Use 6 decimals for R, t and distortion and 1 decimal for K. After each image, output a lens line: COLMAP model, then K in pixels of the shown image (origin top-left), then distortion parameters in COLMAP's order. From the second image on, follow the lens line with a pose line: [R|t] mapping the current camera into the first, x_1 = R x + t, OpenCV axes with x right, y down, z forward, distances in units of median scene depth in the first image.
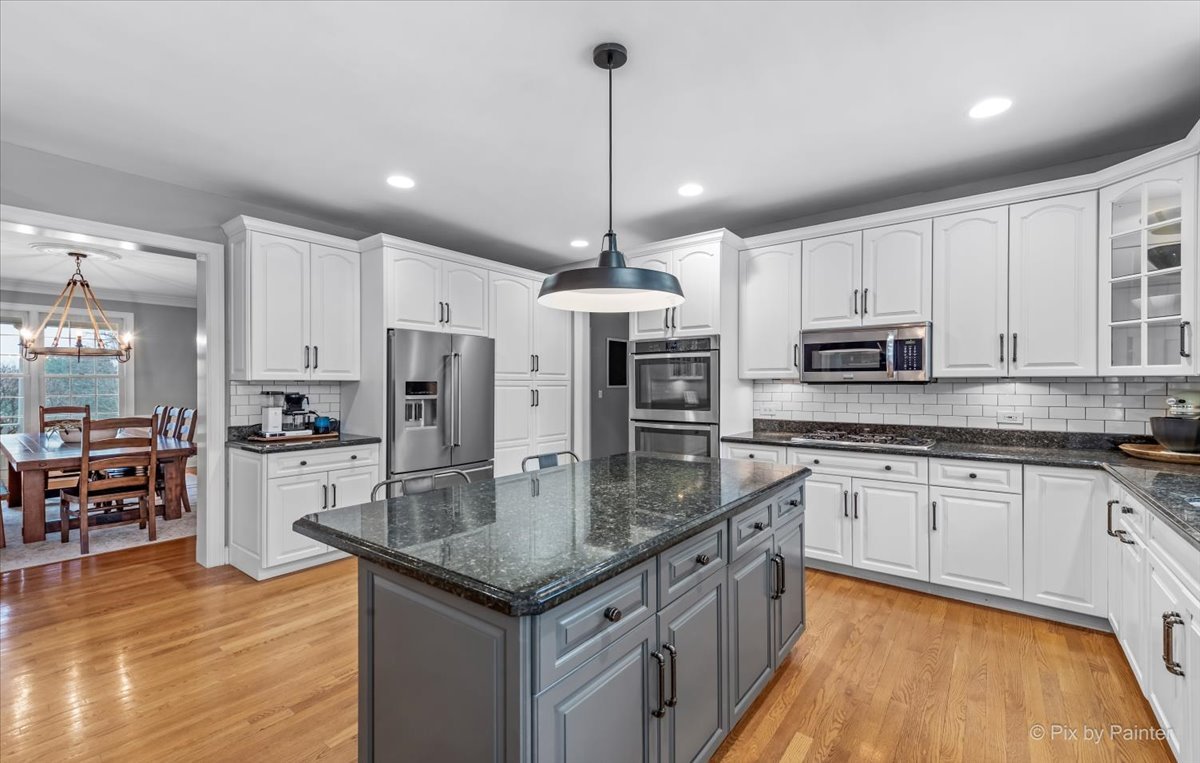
lens RADIAL K [[532.0, 0, 593.6], [0, 532.0, 387.0], [0, 0, 1]] dist [0.000456, 0.000005]
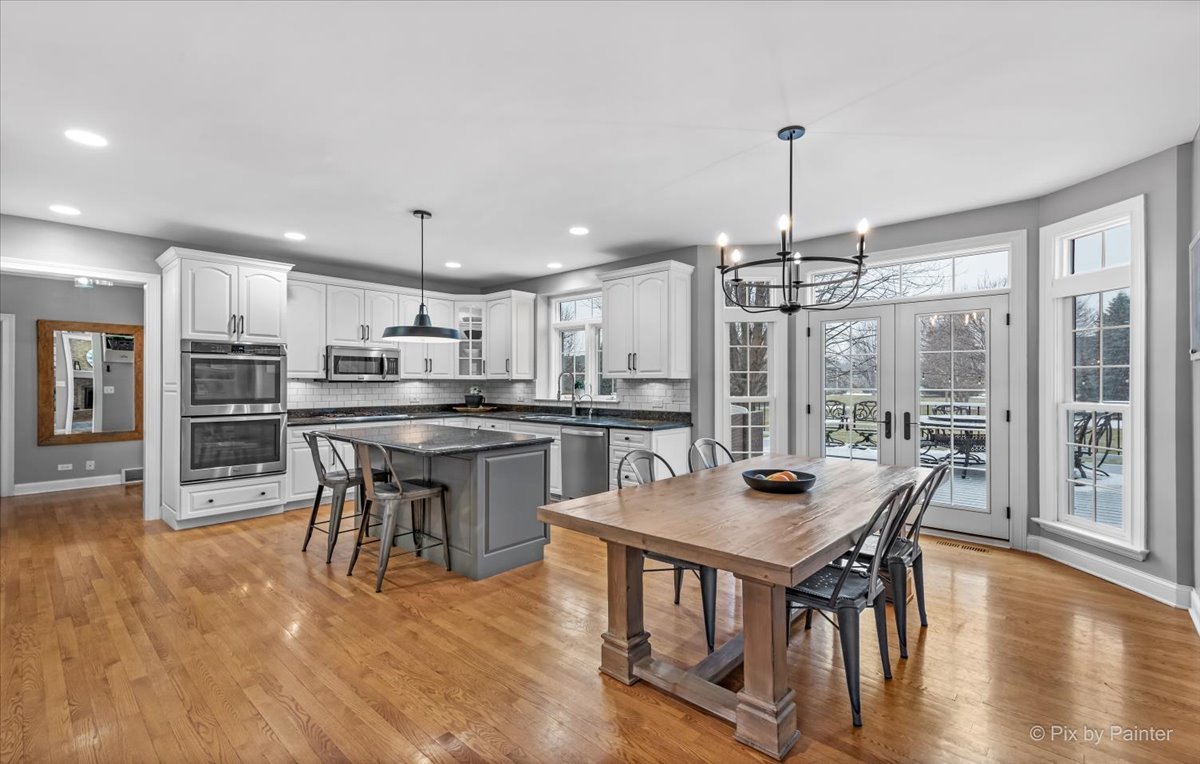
lens RADIAL K [[532.0, 0, 604.4], [0, 532.0, 380.2], [0, 0, 1]] dist [0.000456, 0.000005]
pose [[0.039865, 0.003094, 0.999200, -1.099258], [-0.001236, 0.999995, -0.003047, -0.007589], [-0.999204, -0.001114, 0.039869, 0.181274]]
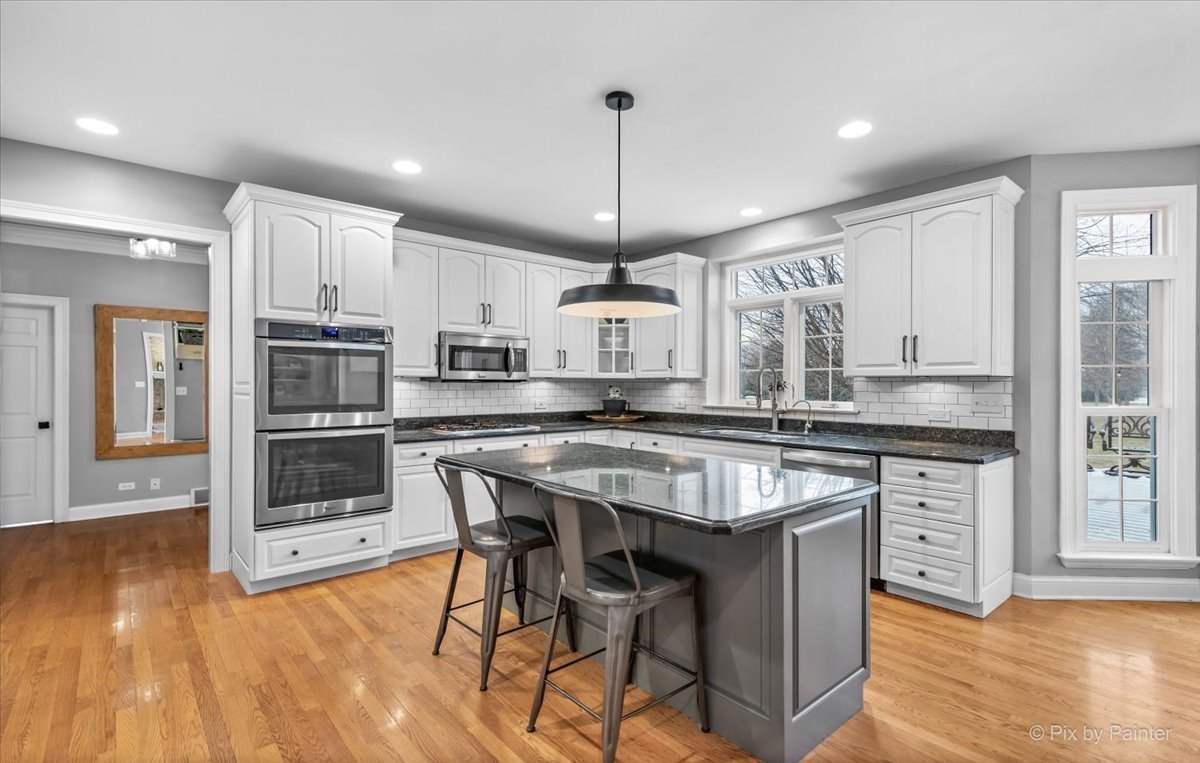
lens RADIAL K [[562.0, 0, 592.9], [0, 562.0, 383.8], [0, 0, 1]] dist [0.003986, 0.000201]
pose [[0.176220, -0.001713, 0.984349, -0.697518], [-0.001771, 0.999996, 0.002057, -0.003971], [-0.984349, -0.002106, 0.176216, 0.519857]]
